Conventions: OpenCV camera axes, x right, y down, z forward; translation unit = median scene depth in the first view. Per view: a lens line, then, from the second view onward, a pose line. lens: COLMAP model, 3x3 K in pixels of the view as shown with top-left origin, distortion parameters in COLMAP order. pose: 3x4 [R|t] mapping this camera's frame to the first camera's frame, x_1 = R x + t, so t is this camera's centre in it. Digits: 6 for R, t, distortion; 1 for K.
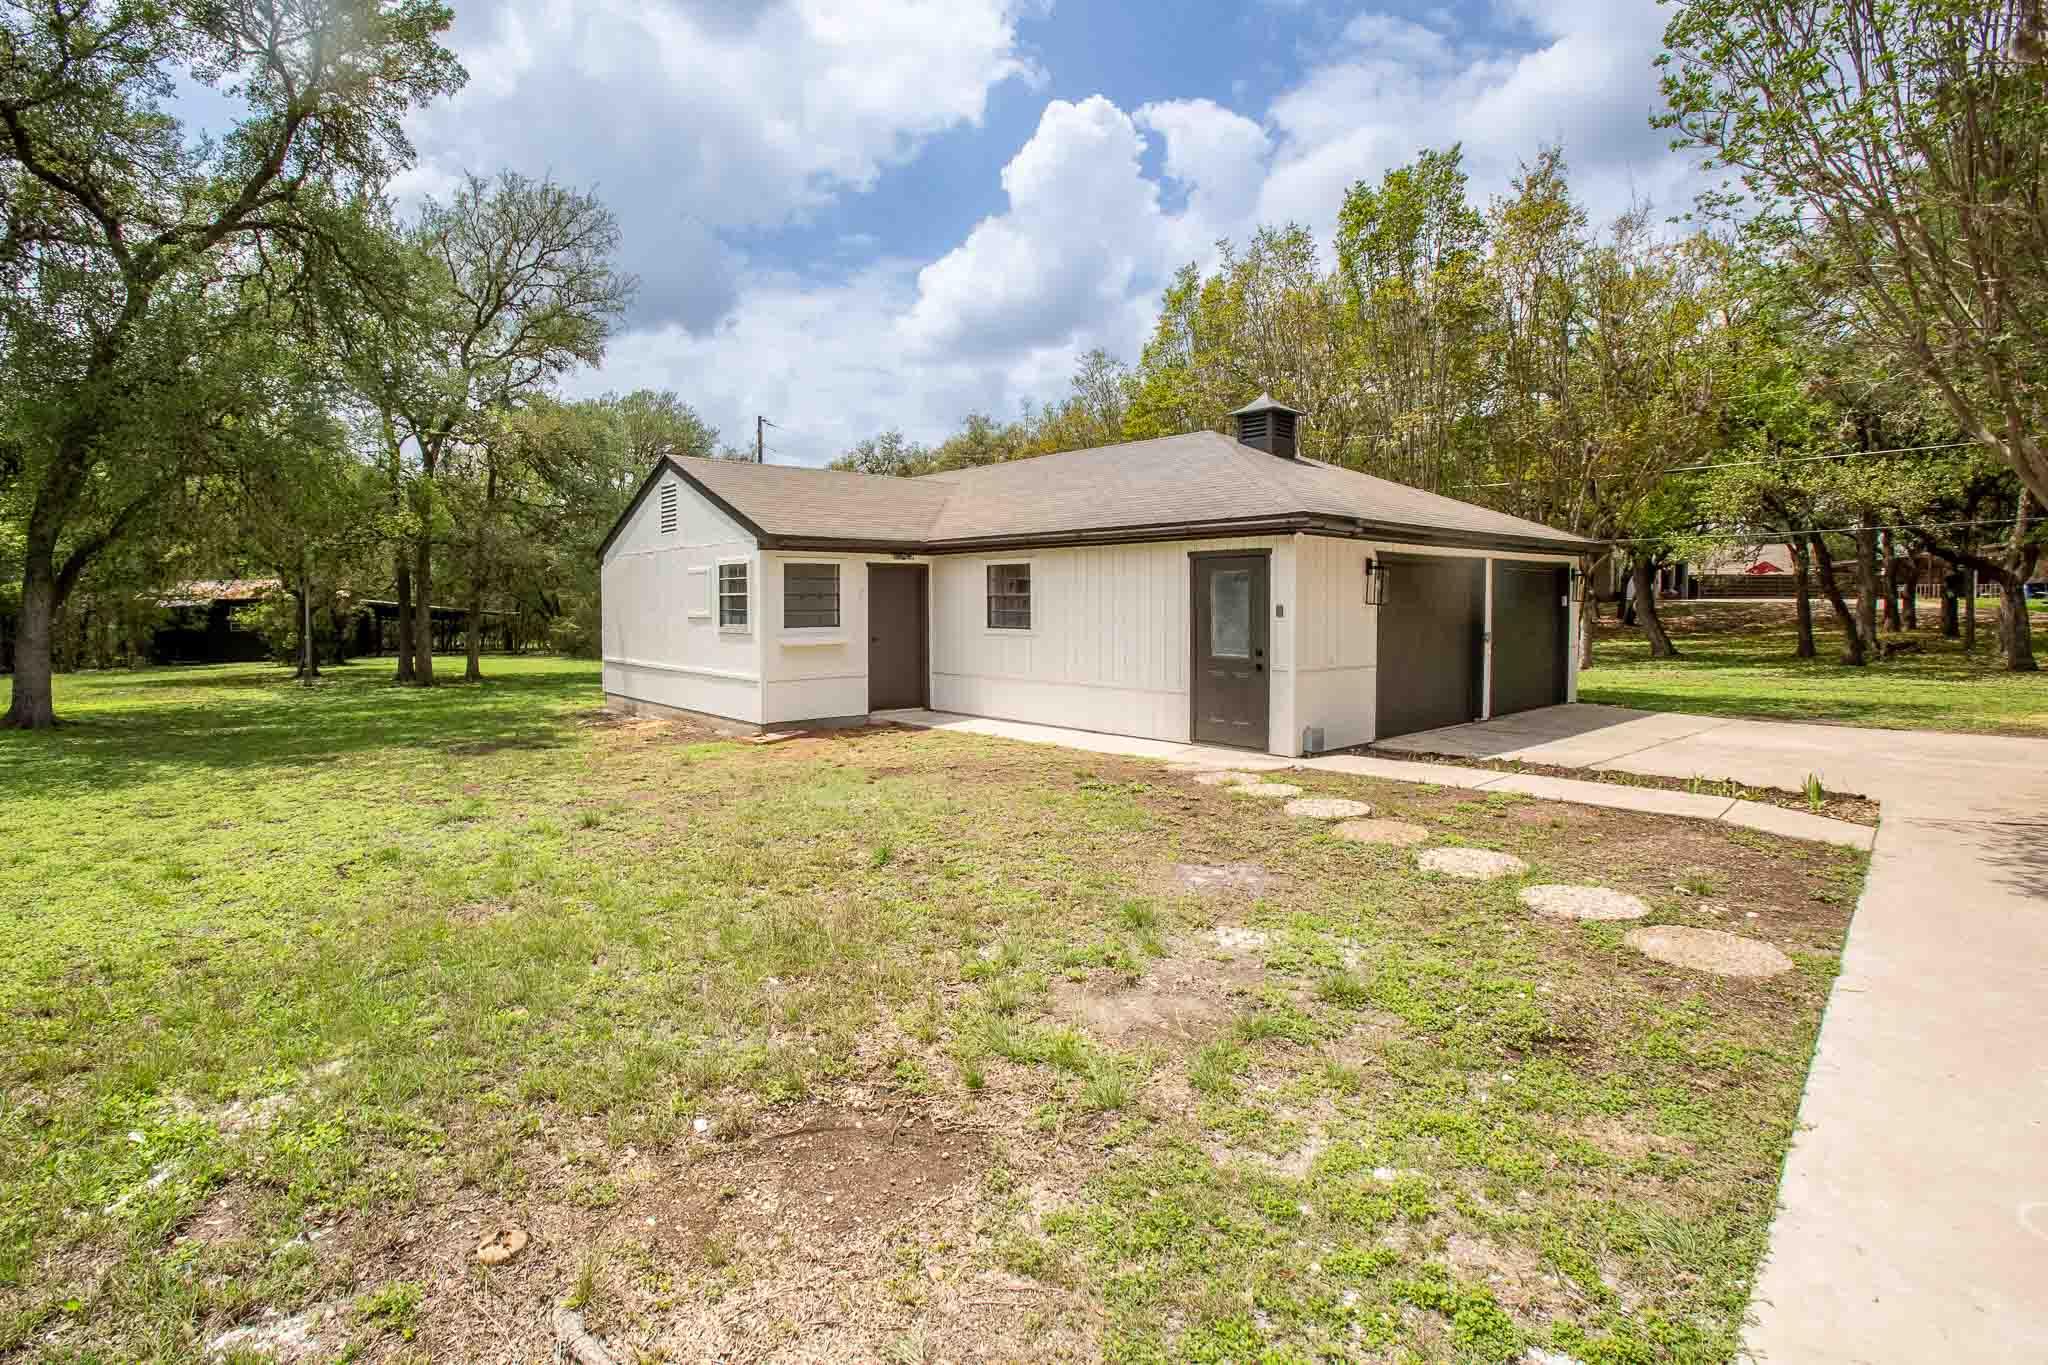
lens RADIAL K [[996.1, 0, 1014.1], [0, 996.1, 629.4], [0, 0, 1]] dist [-0.003282, 0.000046]
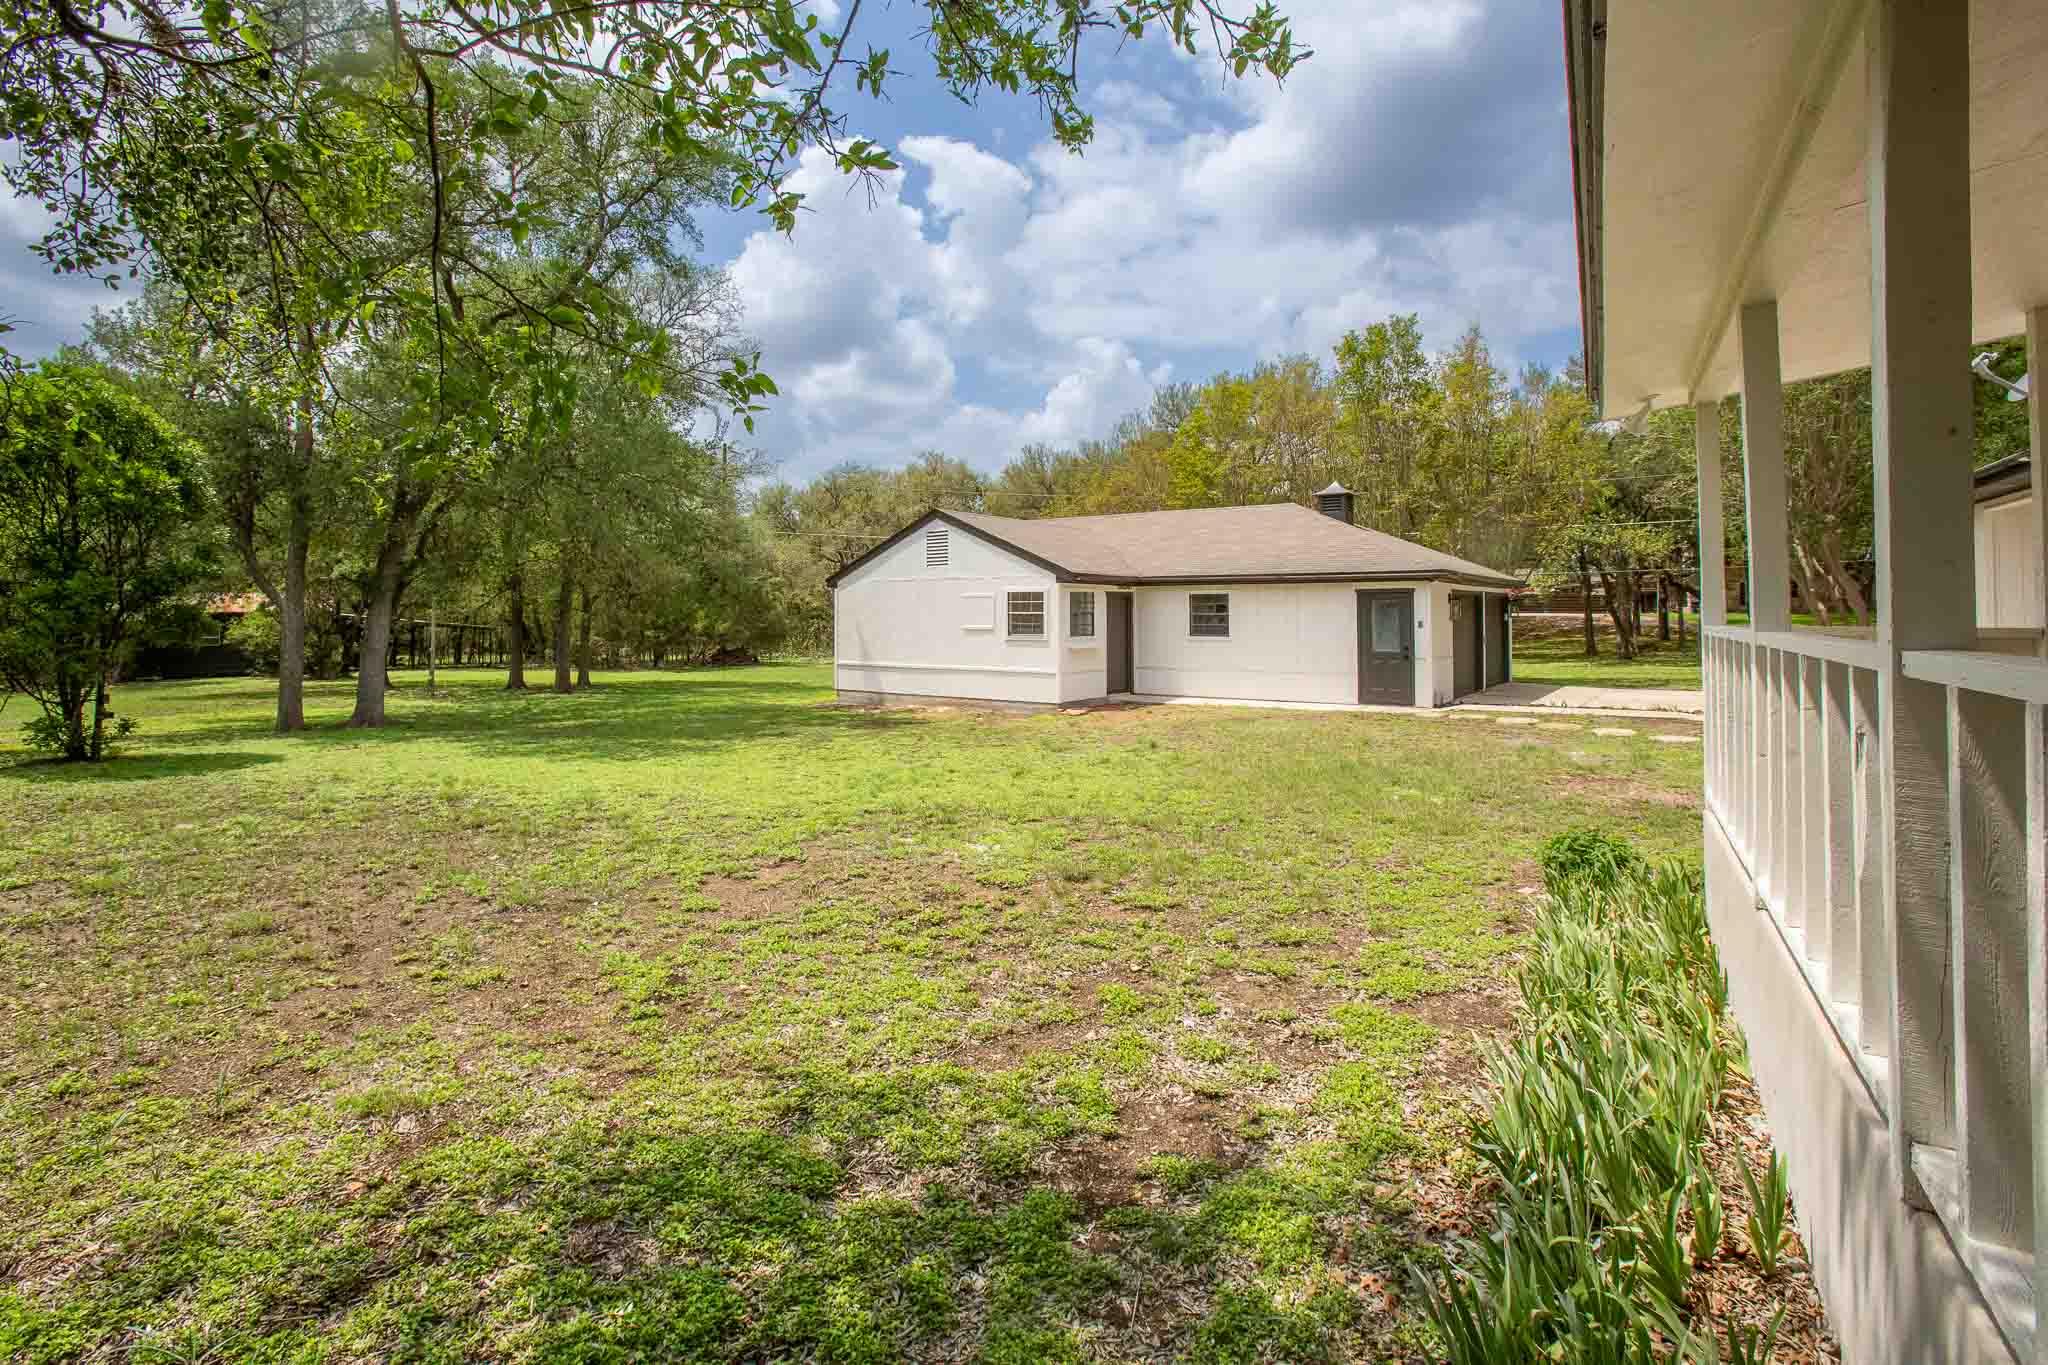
lens RADIAL K [[958.7, 0, 1024.0], [0, 958.7, 682.5], [0, 0, 1]] dist [-0.015515, 0.000201]
pose [[0.964039, -0.016202, 0.265266, -0.636801], [0.004516, 0.998994, 0.044605, 0.002198], [-0.265722, -0.041803, 0.963143, -0.313458]]
